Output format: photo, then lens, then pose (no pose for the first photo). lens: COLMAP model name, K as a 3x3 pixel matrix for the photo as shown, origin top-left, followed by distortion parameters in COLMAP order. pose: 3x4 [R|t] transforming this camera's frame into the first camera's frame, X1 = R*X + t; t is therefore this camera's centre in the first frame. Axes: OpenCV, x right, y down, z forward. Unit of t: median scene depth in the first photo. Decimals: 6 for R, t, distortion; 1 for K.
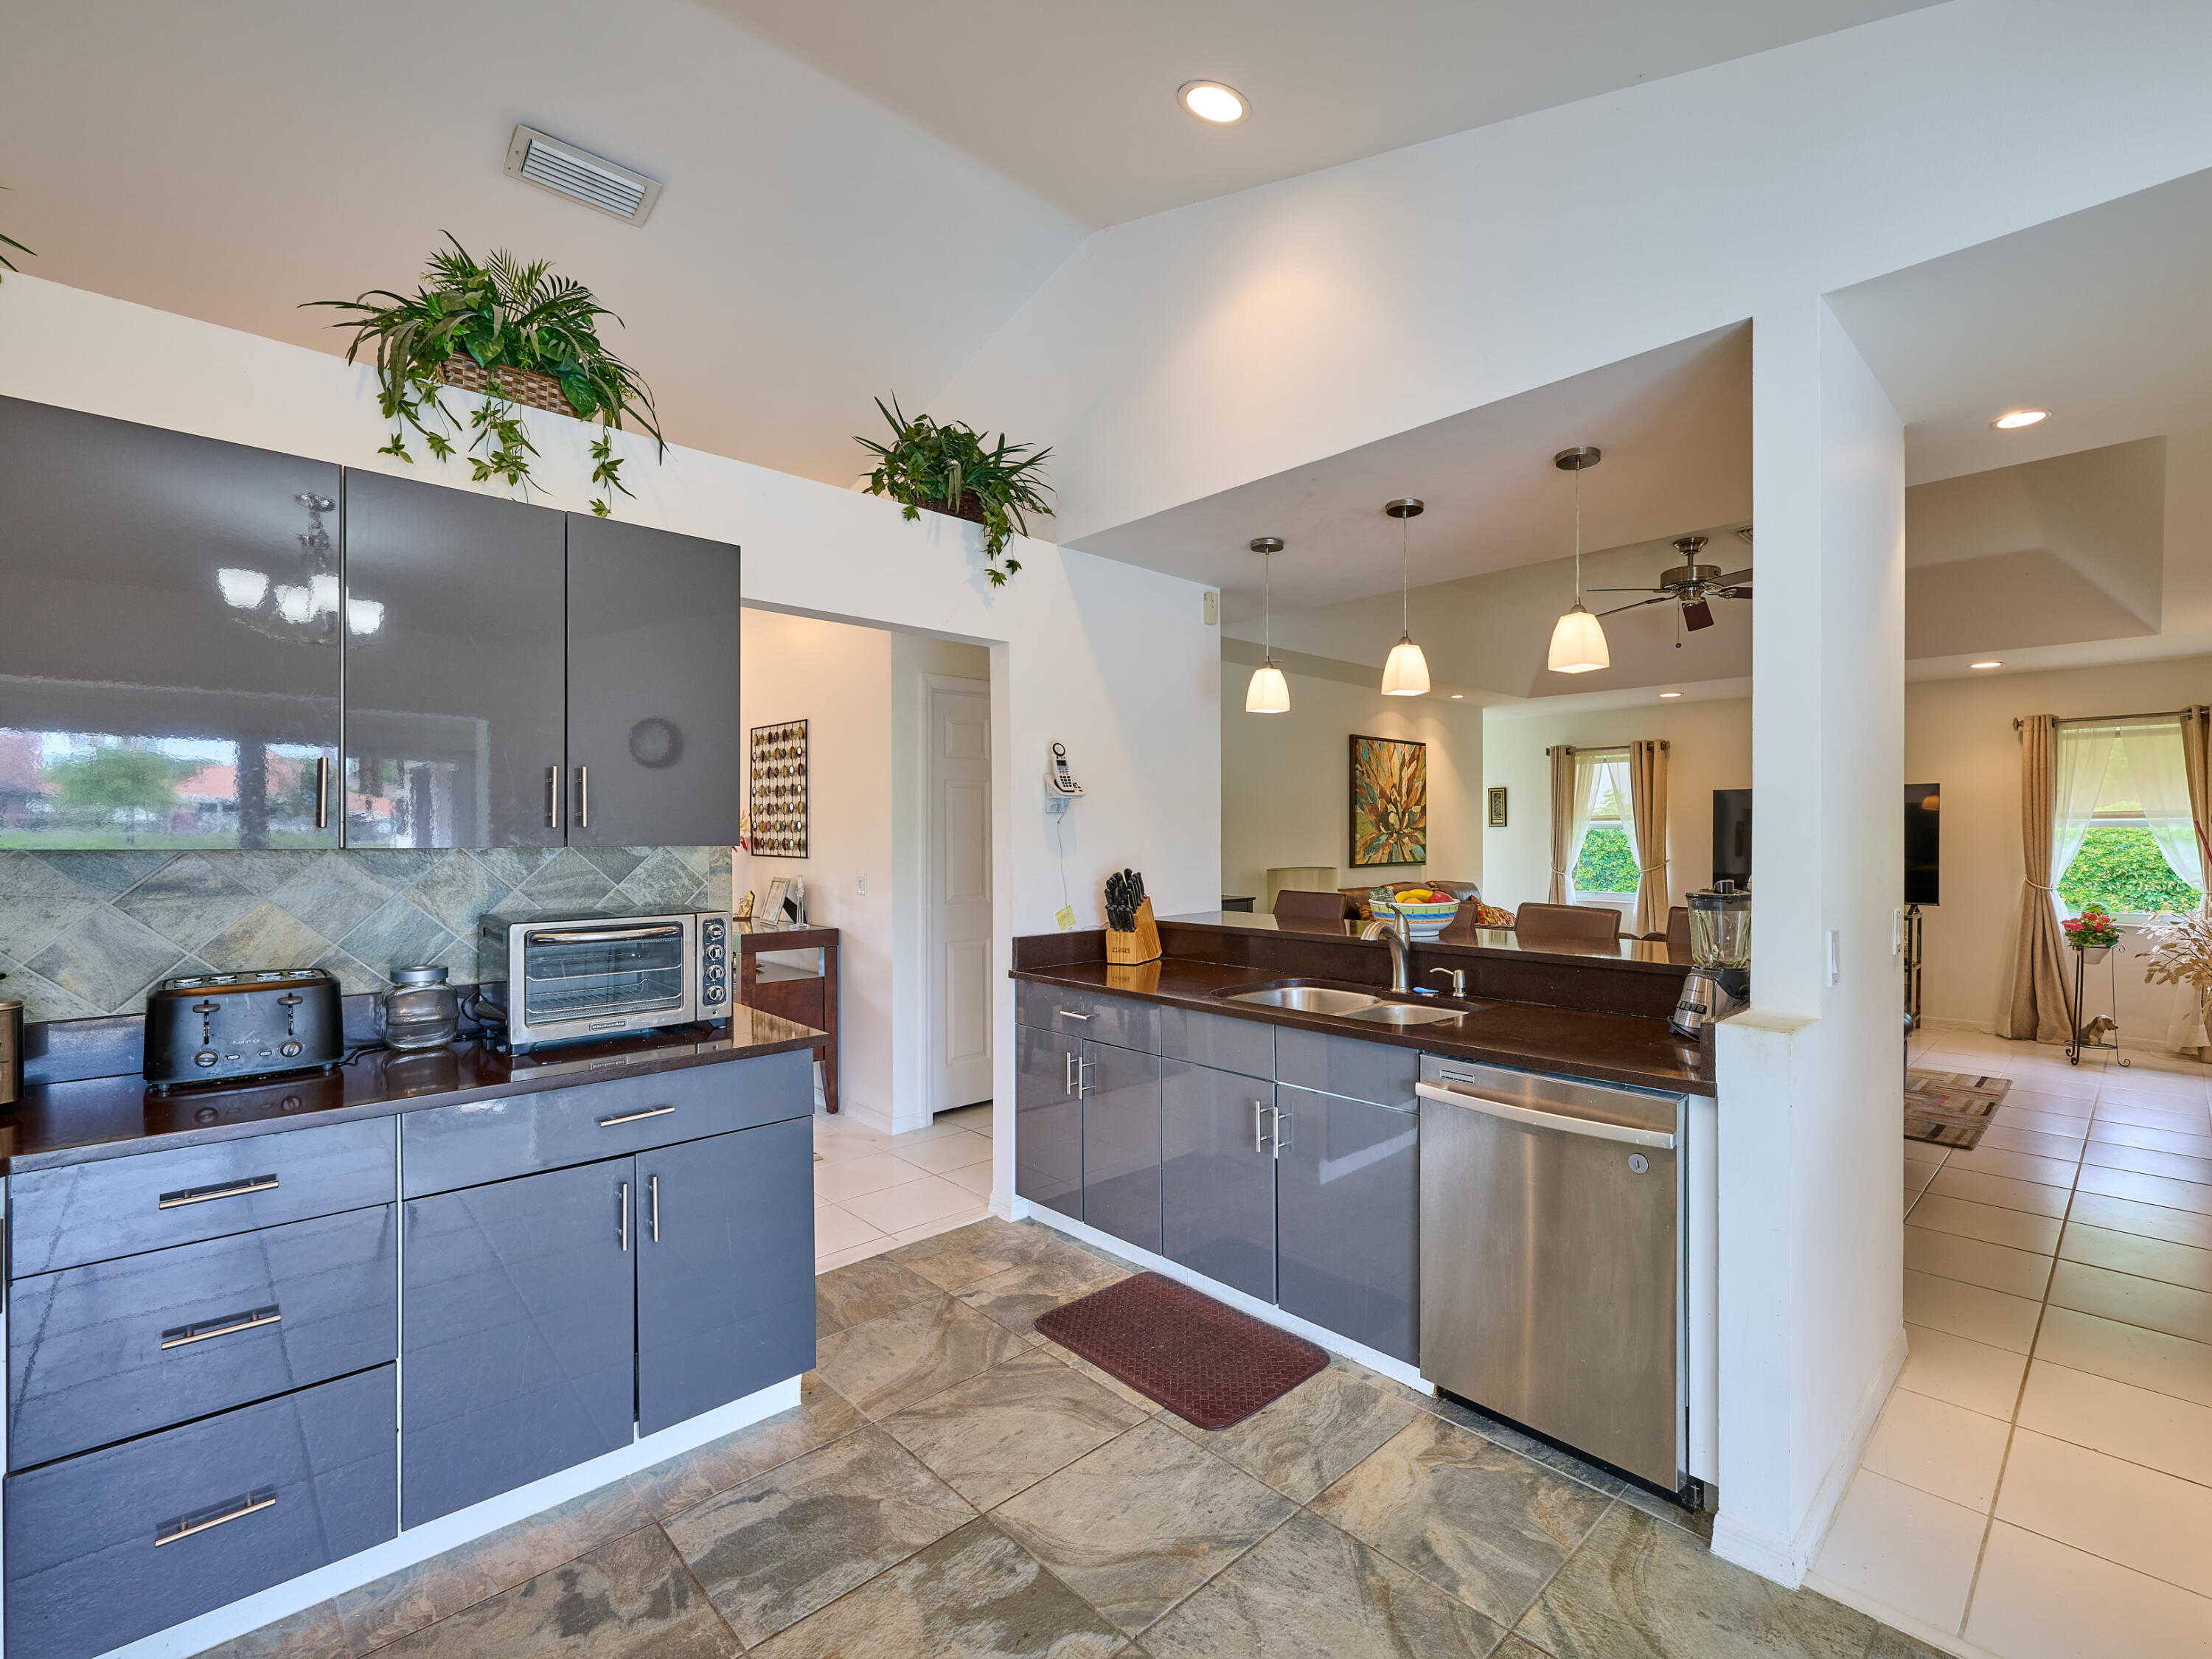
lens RADIAL K [[1010.1, 0, 1108.7], [0, 1010.1, 840.3], [0, 0, 1]] dist [0.002555, -0.000242]
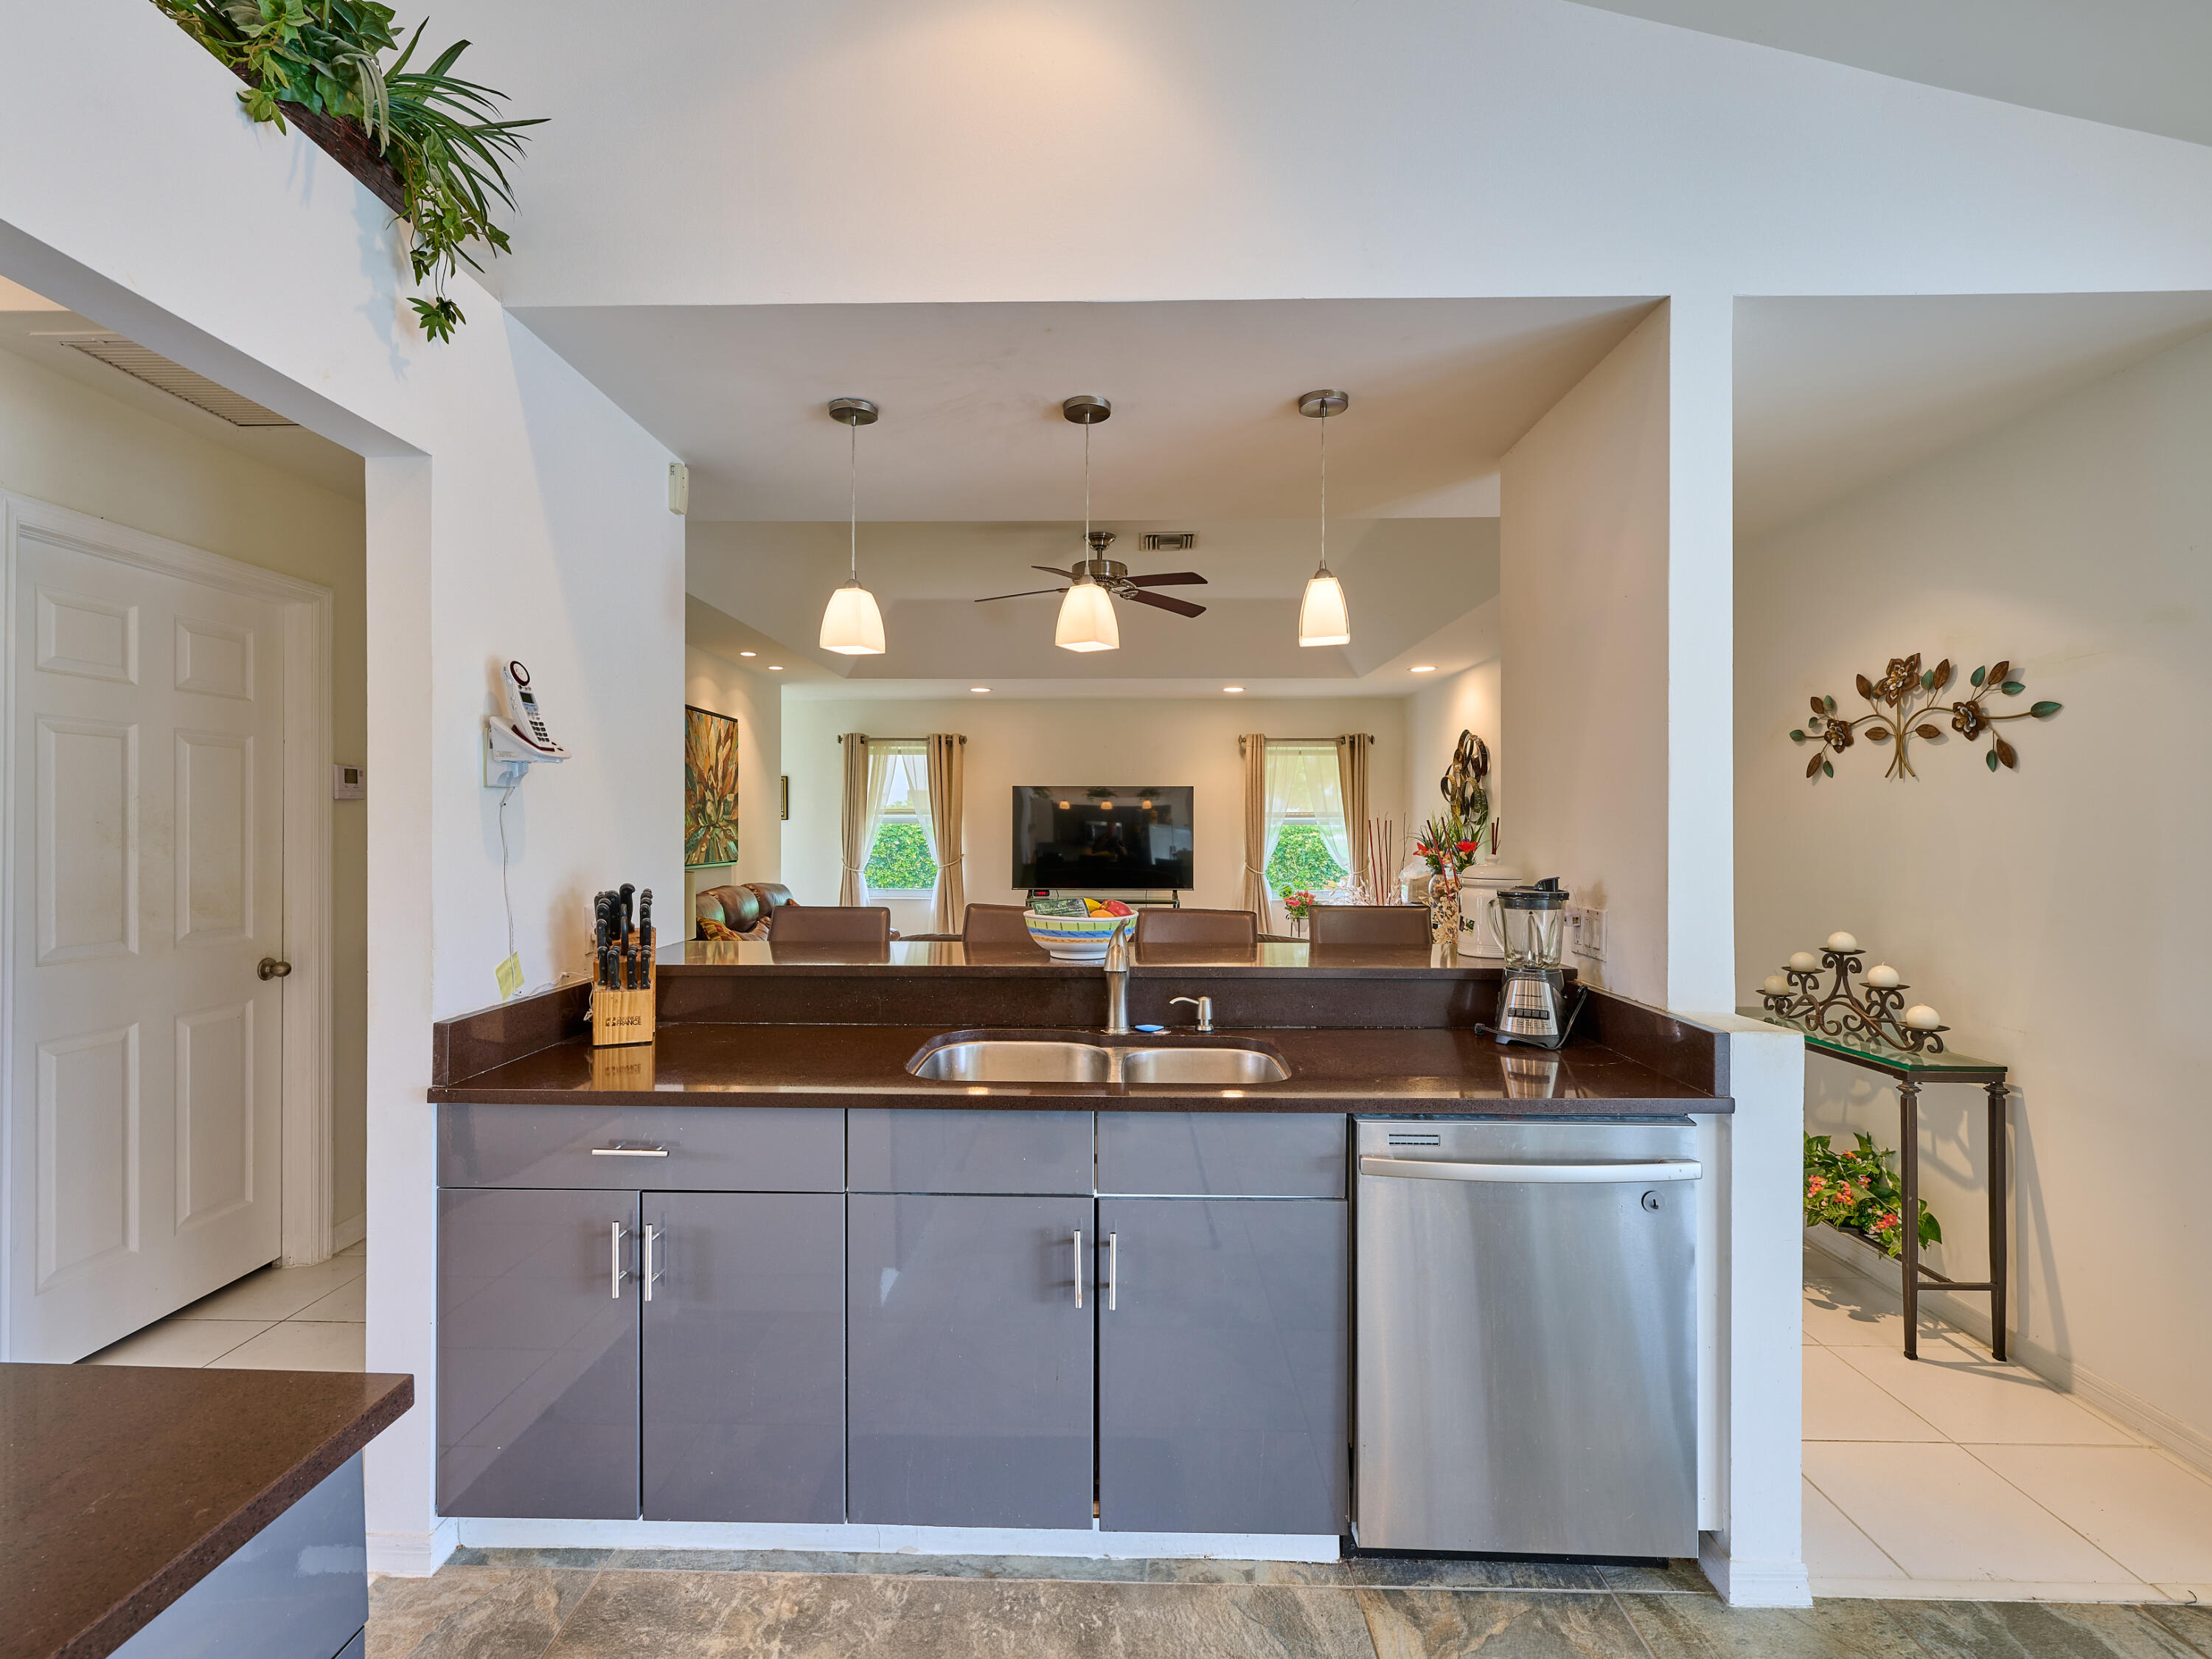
lens RADIAL K [[1072.2, 0, 1106.4], [0, 1072.2, 825.9], [0, 0, 1]] dist [-0.000124, -0.000321]
pose [[0.690429, 0.004807, 0.723384, -0.307892], [0.001386, 0.999967, -0.007968, -0.001112], [-0.723399, 0.006504, 0.690400, 0.442859]]
